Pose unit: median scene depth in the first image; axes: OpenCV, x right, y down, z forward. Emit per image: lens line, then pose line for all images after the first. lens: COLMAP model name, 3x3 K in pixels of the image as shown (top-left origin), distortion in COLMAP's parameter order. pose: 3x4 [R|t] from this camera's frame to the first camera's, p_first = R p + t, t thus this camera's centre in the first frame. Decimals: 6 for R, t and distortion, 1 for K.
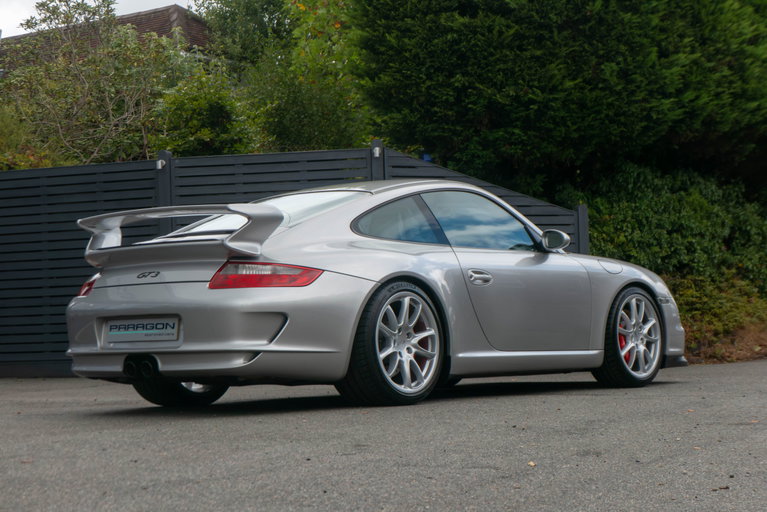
lens RADIAL K [[1707.3, 0, 383.5], [0, 1707.3, 256.0], [0, 0, 1]] dist [0.166730, -2.956071]
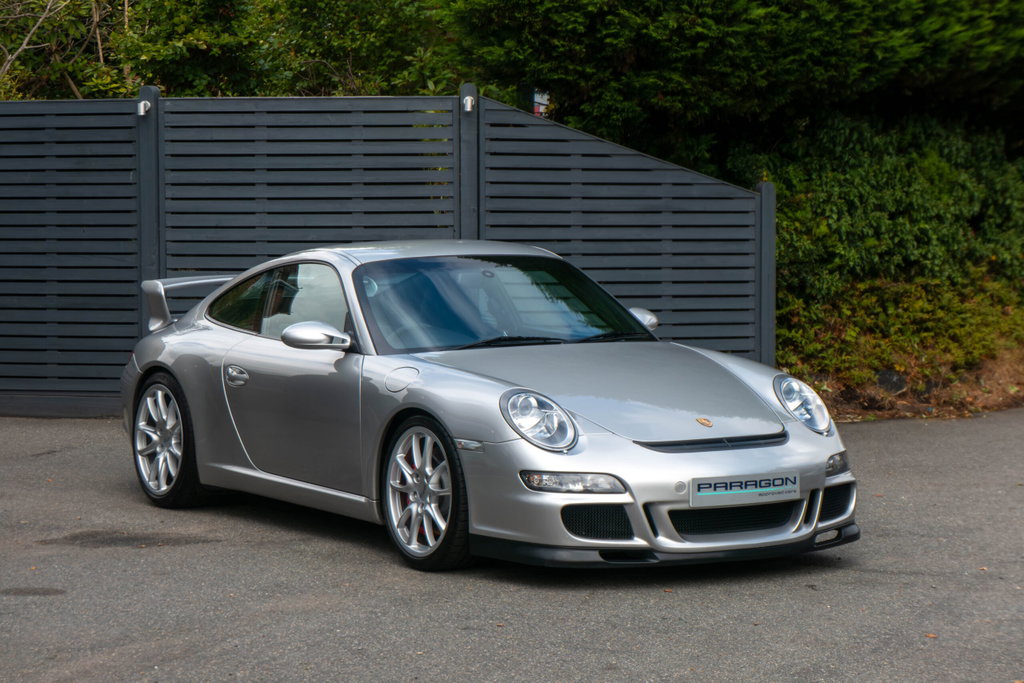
lens RADIAL K [[2798.4, 0, 491.0], [0, 2798.4, 315.2], [0, 0, 1]] dist [0.115086, -4.218809]
pose [[0.998982, 0.026806, 0.036288, -0.031617], [-0.030310, 0.994551, 0.099748, -0.084937], [-0.033417, -0.100746, 0.994351, -0.100182]]
